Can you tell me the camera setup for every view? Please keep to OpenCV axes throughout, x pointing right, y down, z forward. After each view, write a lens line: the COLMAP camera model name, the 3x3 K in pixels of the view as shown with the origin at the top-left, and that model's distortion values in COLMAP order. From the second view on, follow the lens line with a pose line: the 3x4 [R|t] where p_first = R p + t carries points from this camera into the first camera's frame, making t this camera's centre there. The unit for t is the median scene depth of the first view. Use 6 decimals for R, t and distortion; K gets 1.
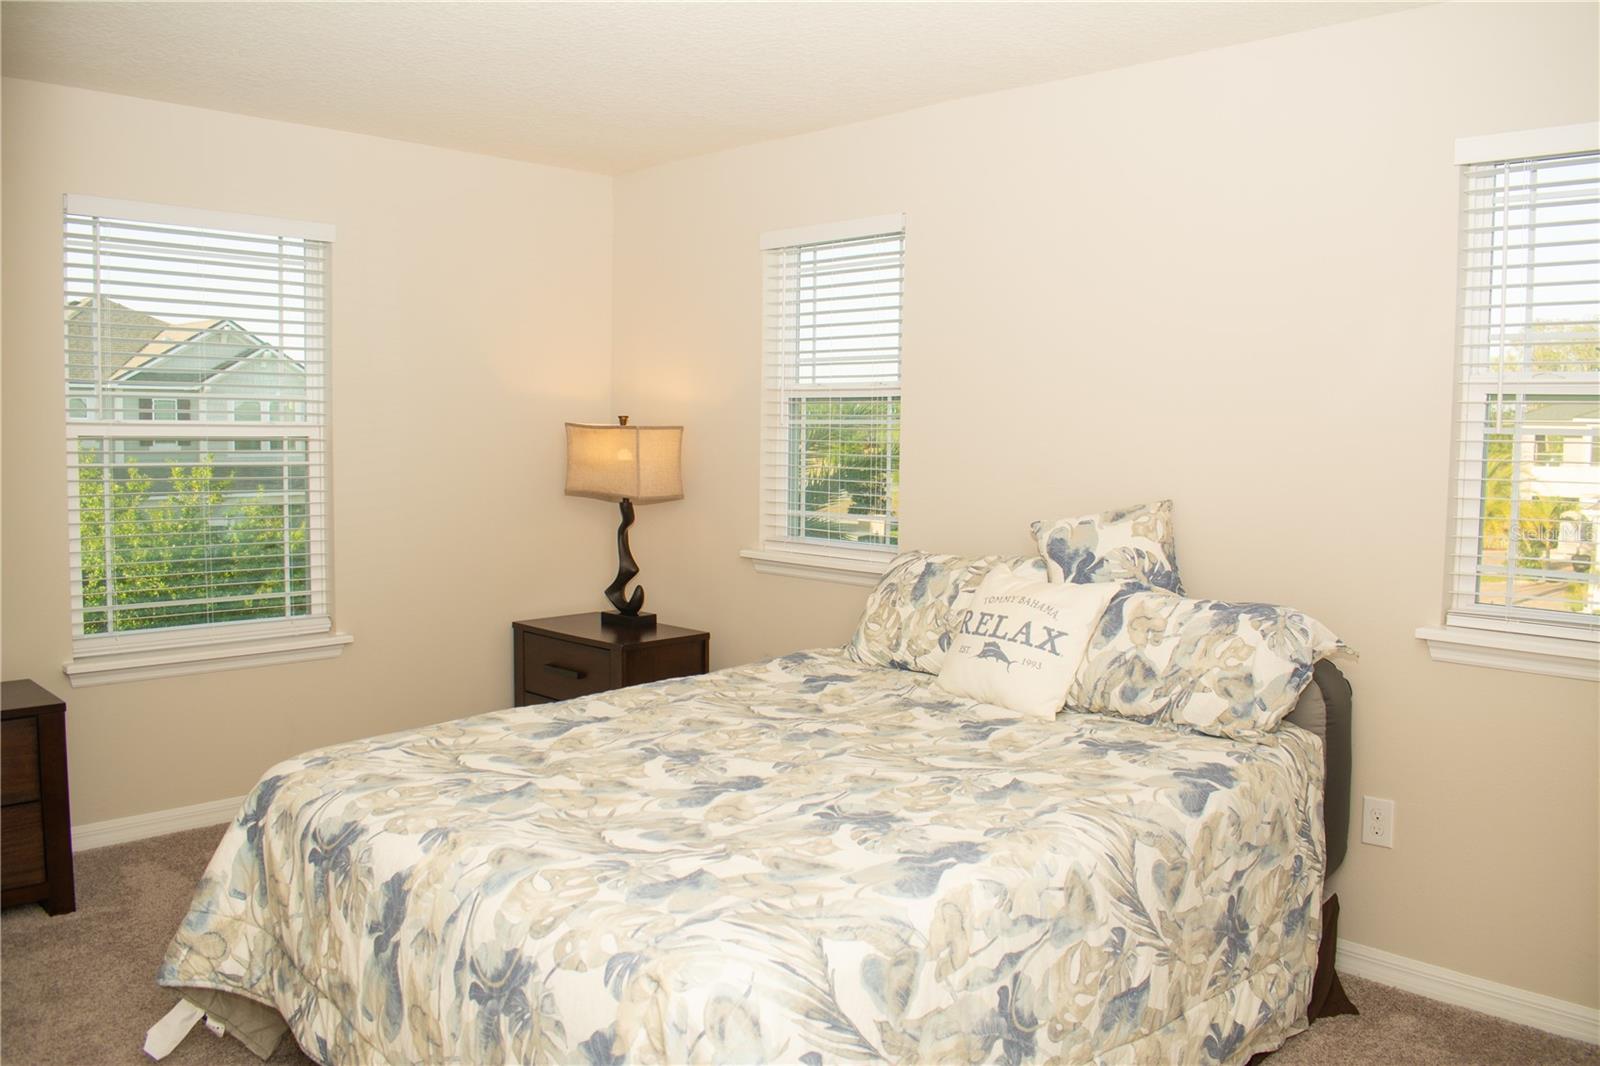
lens RADIAL K [[1247.9, 0, 808.4], [0, 1247.9, 531.7], [0, 0, 1]] dist [-0.096862, 0.014960]
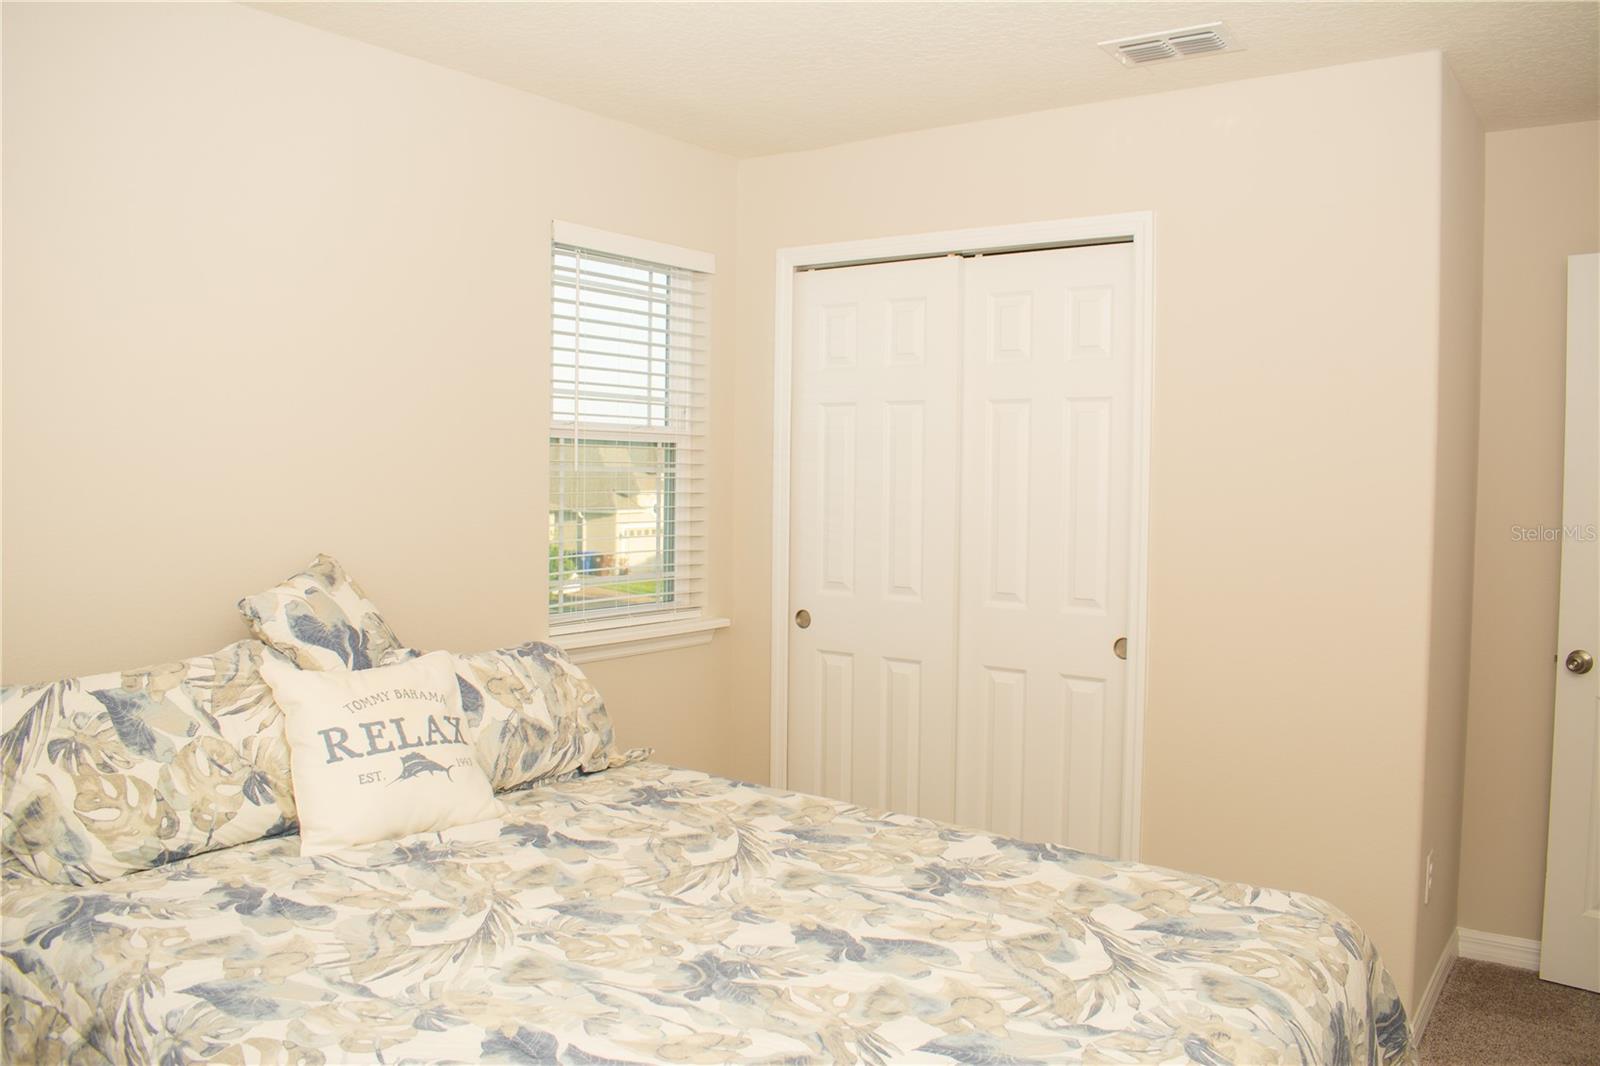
lens RADIAL K [[1247.9, 0, 815.1], [0, 1247.9, 522.6], [0, 0, 1]] dist [-0.096862, 0.014960]
pose [[-0.155279, -0.059361, 0.986085, -0.723398], [0.062707, 0.995588, 0.069808, -0.104185], [-0.985878, 0.072674, -0.150872, 0.980776]]
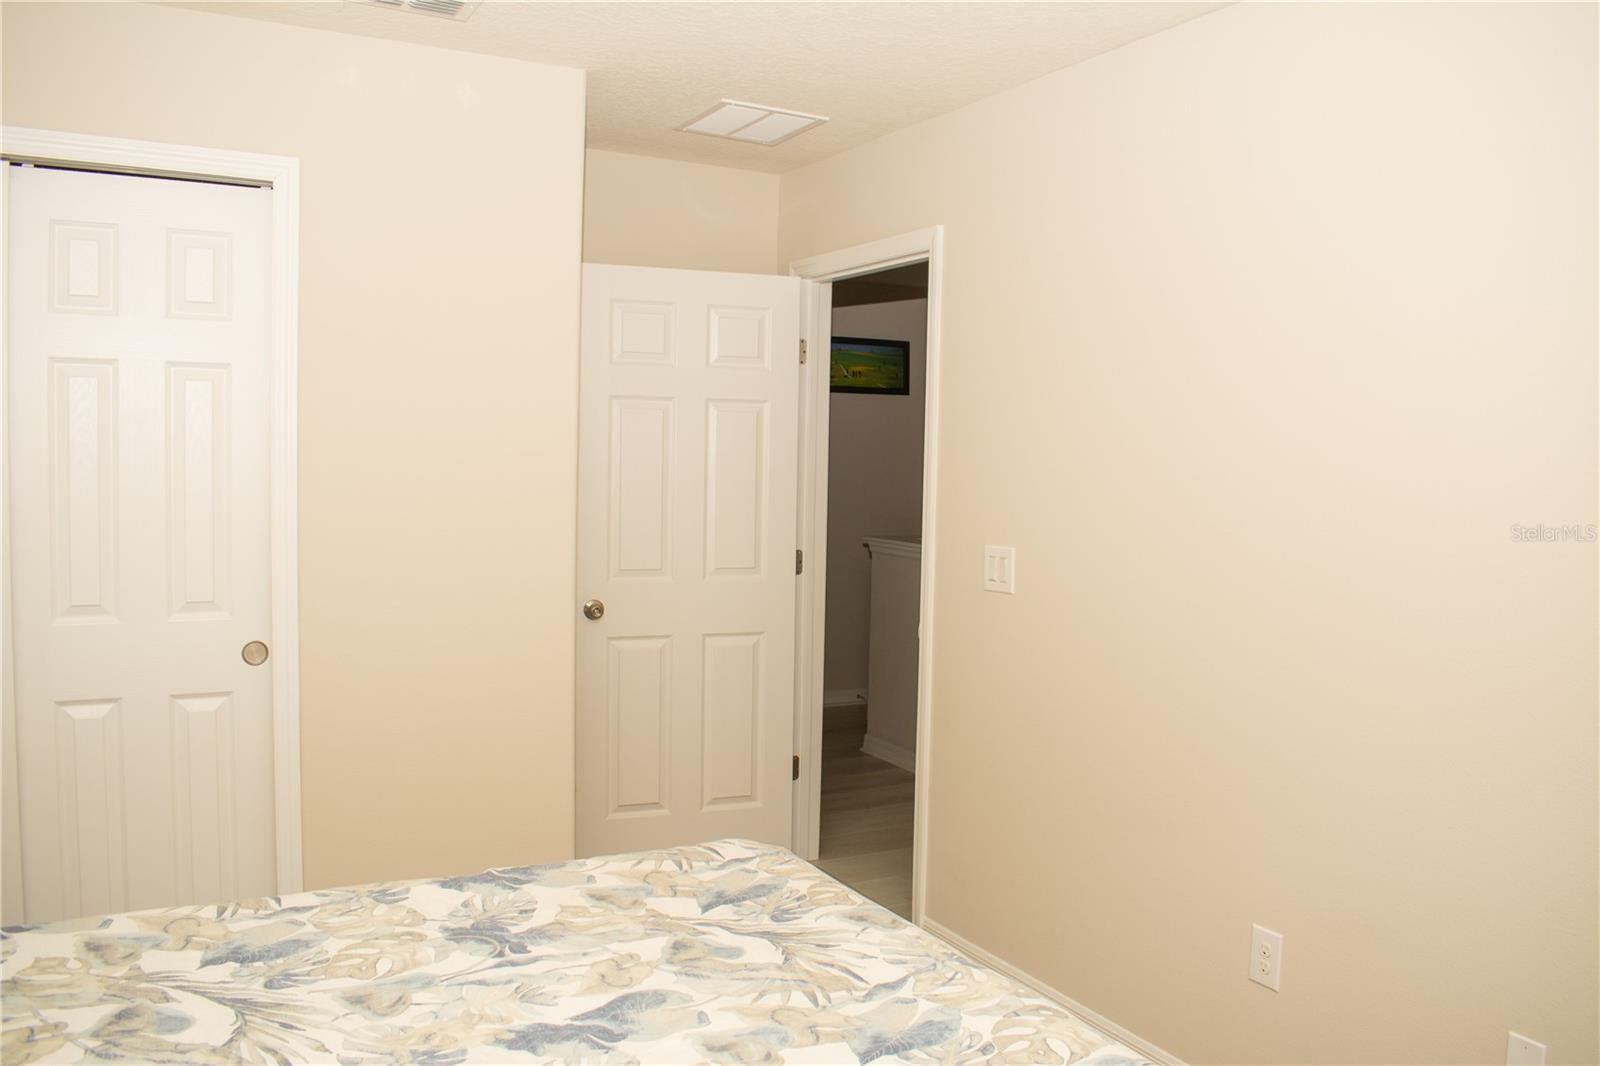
lens RADIAL K [[1247.9, 0, 798.5], [0, 1247.9, 543.2], [0, 0, 1]] dist [-0.096862, 0.014960]
pose [[-0.961009, -0.060097, 0.269908, -0.304296], [-0.018790, 0.988033, 0.153091, -0.141419], [-0.275879, 0.142051, -0.950638, 1.369417]]
